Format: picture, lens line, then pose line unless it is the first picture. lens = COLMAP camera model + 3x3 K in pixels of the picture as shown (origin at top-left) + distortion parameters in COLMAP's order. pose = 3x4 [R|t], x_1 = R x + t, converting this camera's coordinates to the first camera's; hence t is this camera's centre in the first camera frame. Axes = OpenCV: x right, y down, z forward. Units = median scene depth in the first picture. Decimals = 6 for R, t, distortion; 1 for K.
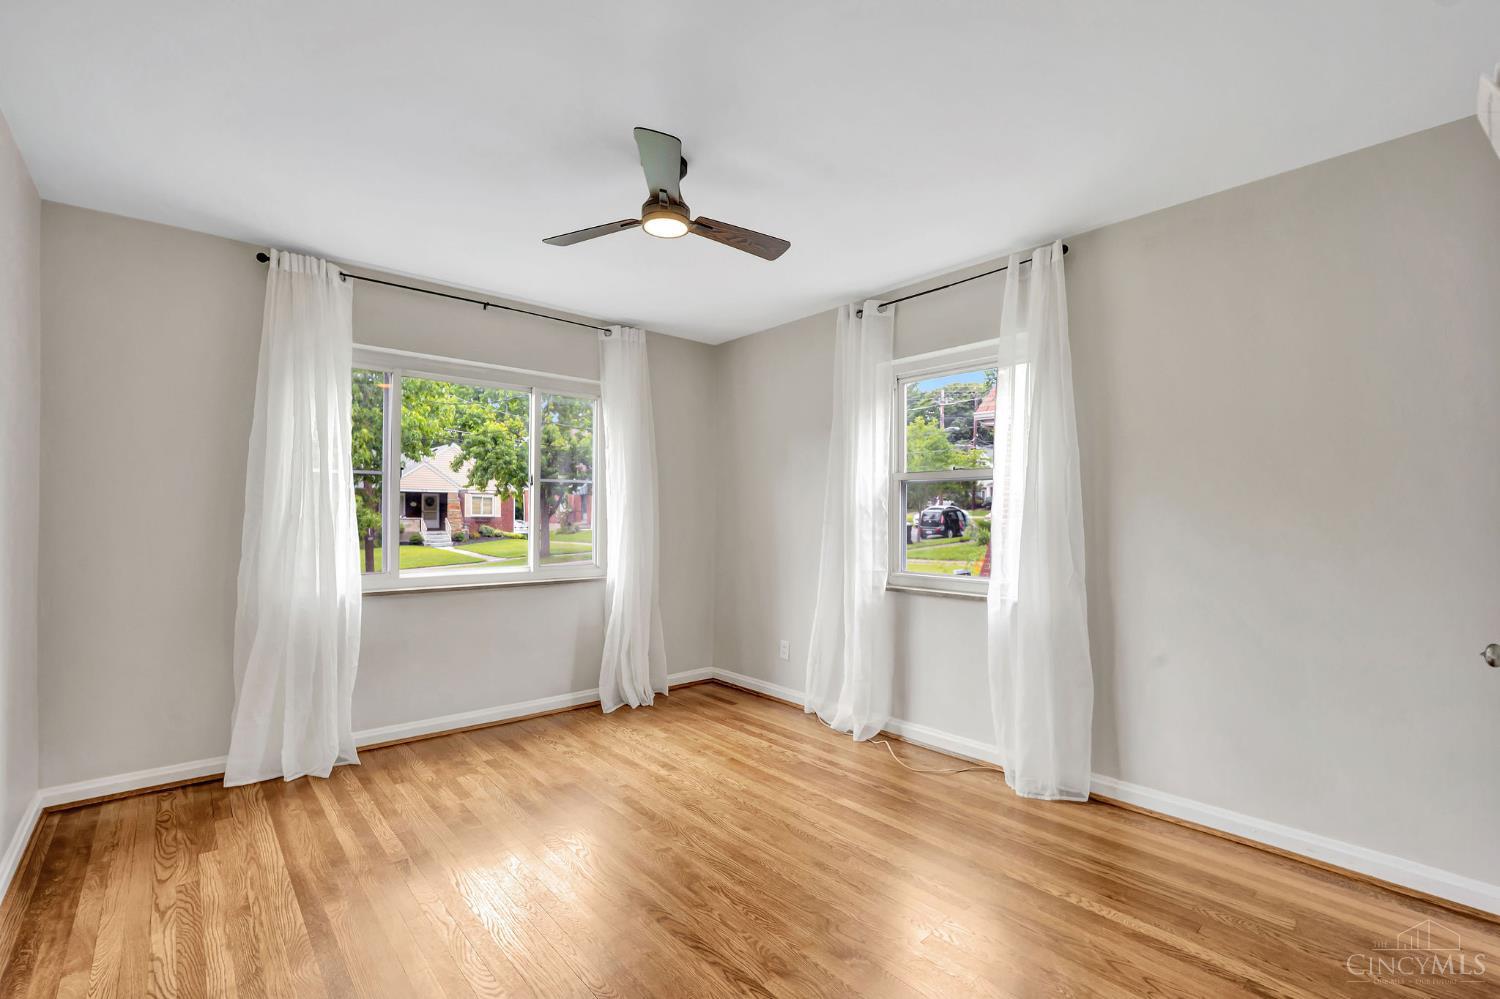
lens RADIAL K [[666.9, 0, 754.3], [0, 666.9, 509.8], [0, 0, 1]] dist [-0.002506, 0.000260]
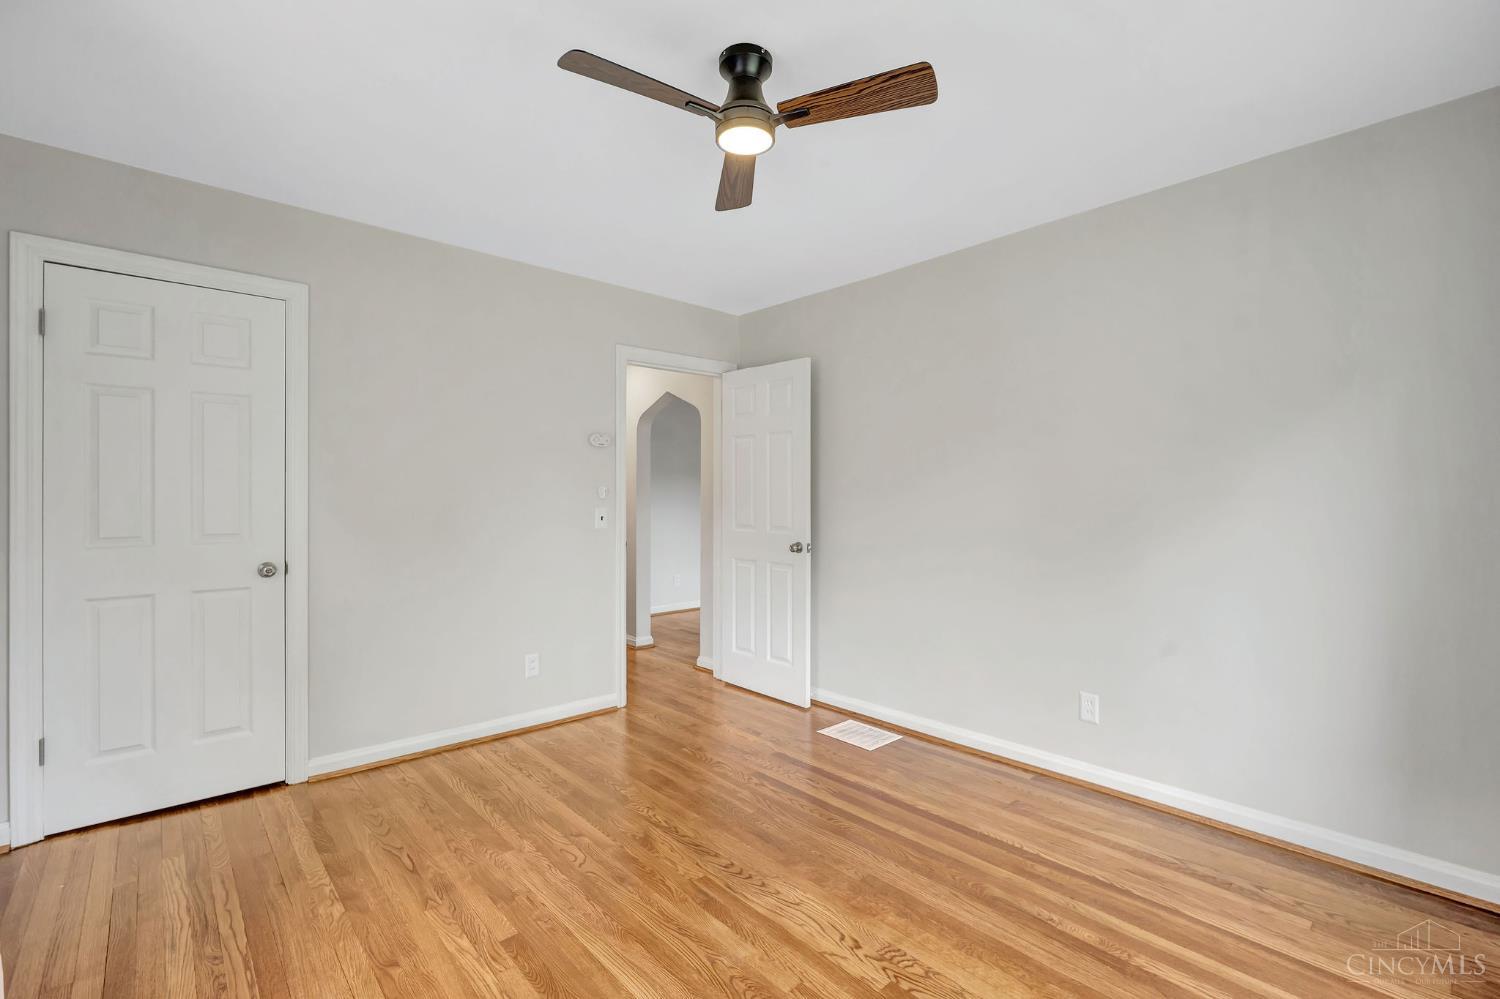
lens RADIAL K [[666.9, 0, 754.3], [0, 666.9, 509.8], [0, 0, 1]] dist [-0.002506, 0.000260]
pose [[-0.999870, -0.007649, -0.014177, -0.148230], [-0.007718, 0.999959, 0.004816, 0.016797], [0.014140, 0.004925, -0.999888, 1.962990]]
